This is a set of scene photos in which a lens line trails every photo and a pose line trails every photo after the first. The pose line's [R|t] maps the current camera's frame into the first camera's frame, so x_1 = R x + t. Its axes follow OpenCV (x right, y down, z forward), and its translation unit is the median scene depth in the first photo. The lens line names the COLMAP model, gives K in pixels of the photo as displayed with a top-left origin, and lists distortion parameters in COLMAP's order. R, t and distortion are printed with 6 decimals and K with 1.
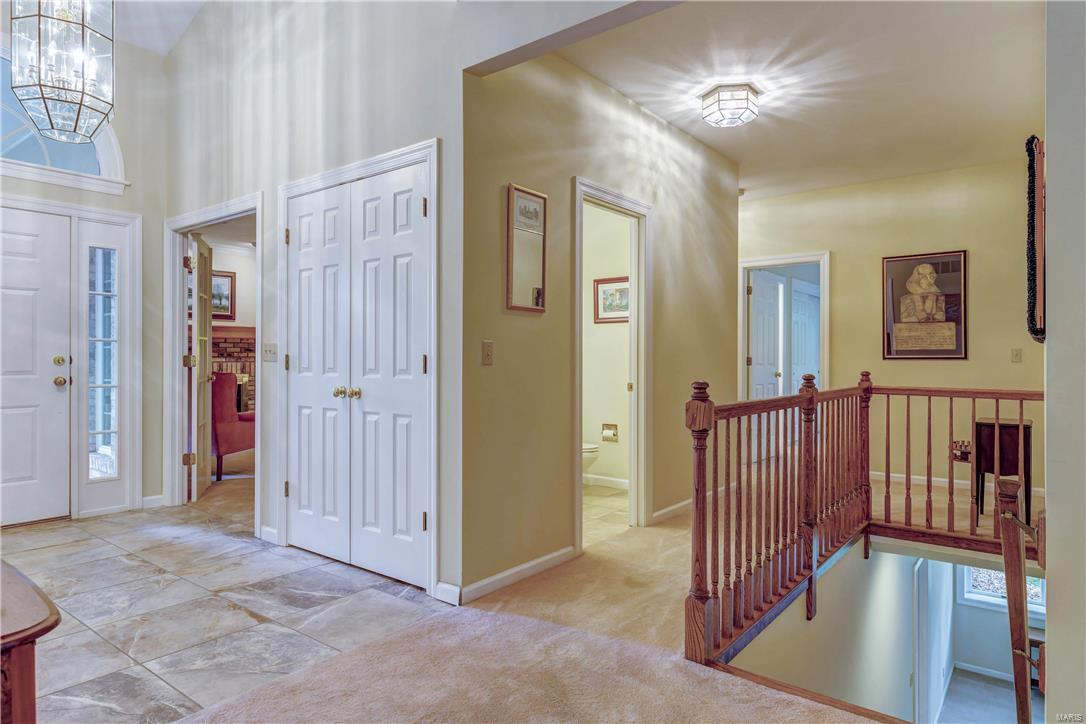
lens RADIAL K [[643.0, 0, 543.0], [0, 643.0, 362.0], [0, 0, 1]] dist [0.000652, 0.000364]
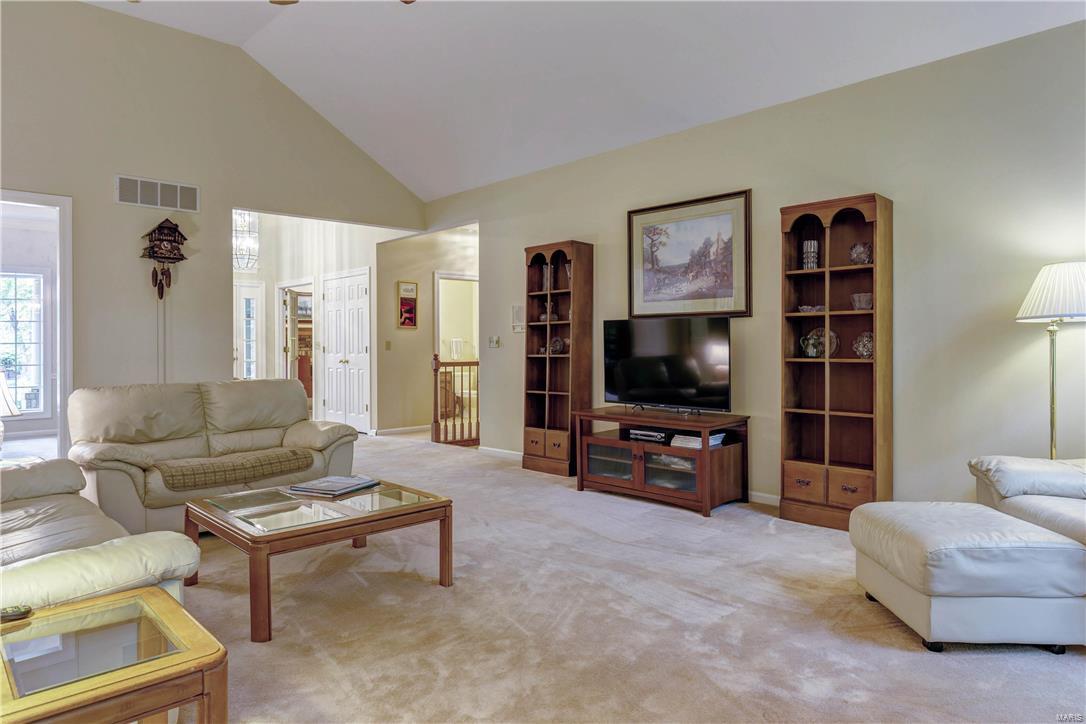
lens RADIAL K [[683.9, 0, 540.9], [0, 683.9, 340.7], [0, 0, 1]] dist [-0.003391, -0.000055]
pose [[0.988228, -0.010421, -0.152630, 0.802149], [0.008537, 0.999879, -0.012994, 0.008386], [0.152747, 0.011538, 0.988198, -1.412335]]
